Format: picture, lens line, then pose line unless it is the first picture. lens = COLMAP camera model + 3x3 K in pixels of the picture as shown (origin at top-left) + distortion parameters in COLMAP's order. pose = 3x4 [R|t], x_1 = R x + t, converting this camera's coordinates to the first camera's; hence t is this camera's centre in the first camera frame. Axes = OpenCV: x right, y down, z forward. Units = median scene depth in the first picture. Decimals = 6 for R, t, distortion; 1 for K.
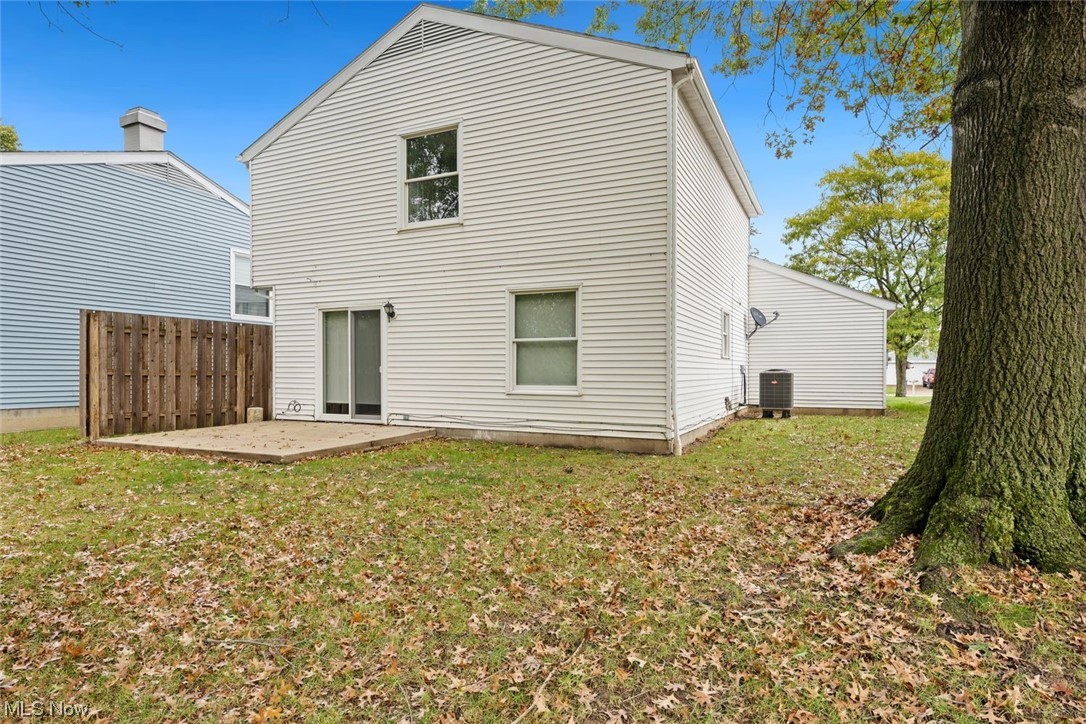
lens RADIAL K [[611.0, 0, 540.7], [0, 611.0, 376.4], [0, 0, 1]] dist [-0.002622, -0.000831]
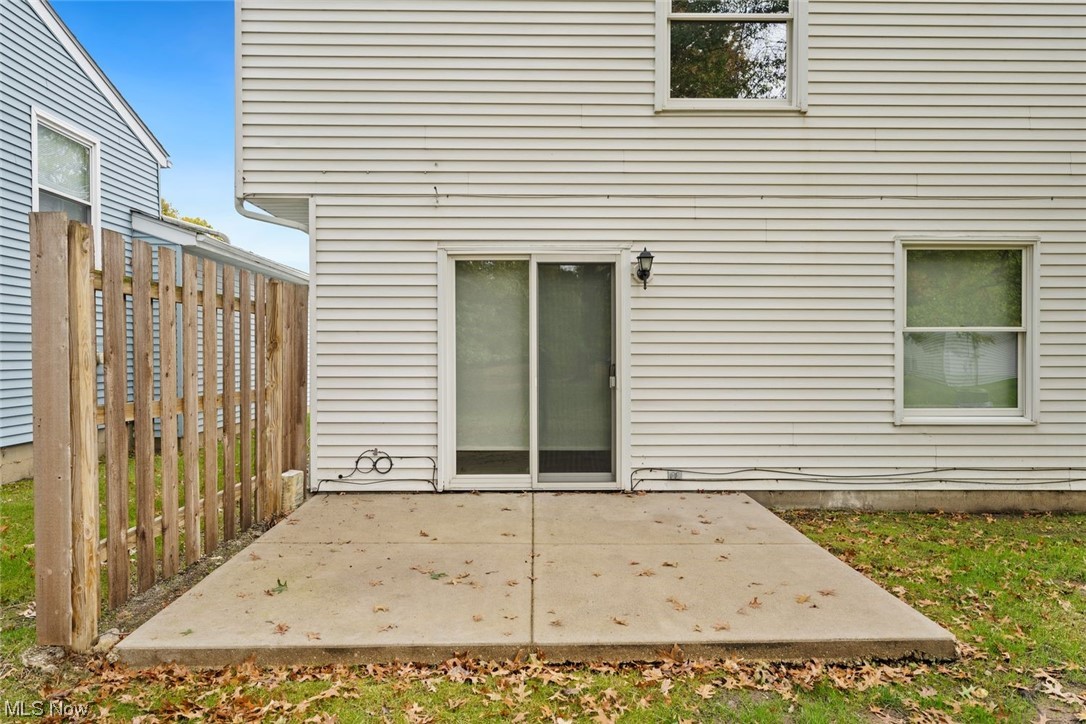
lens RADIAL K [[720.3, 0, 543.0], [0, 720.3, 362.0], [0, 0, 1]] dist [0.009722, 0.000516]
pose [[0.893261, -0.008728, 0.449454, -0.592593], [0.005760, 0.999952, 0.007971, -0.033584], [-0.449502, -0.004532, 0.893268, 0.505410]]
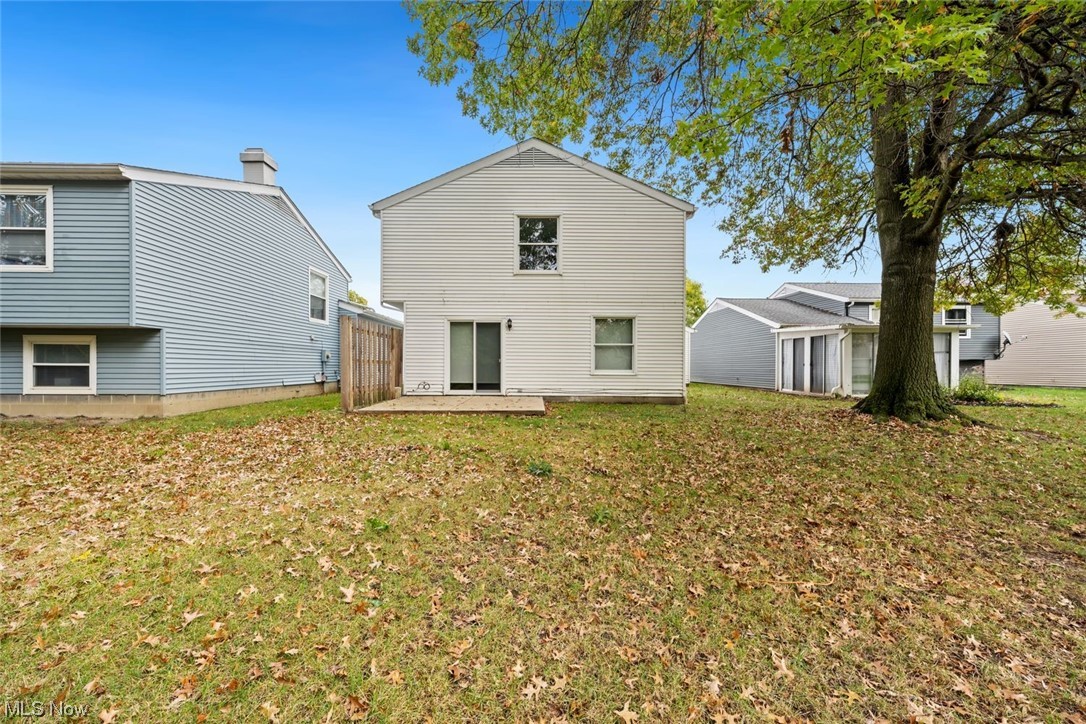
lens RADIAL K [[432.3, 0, 546.6], [0, 432.3, 367.1], [0, 0, 1]] dist [0.000071, -0.000009]
pose [[0.898609, 0.000695, 0.438750, -0.657060], [0.001790, 0.999985, -0.005250, 0.011374], [-0.438746, 0.005503, 0.898594, -0.056599]]
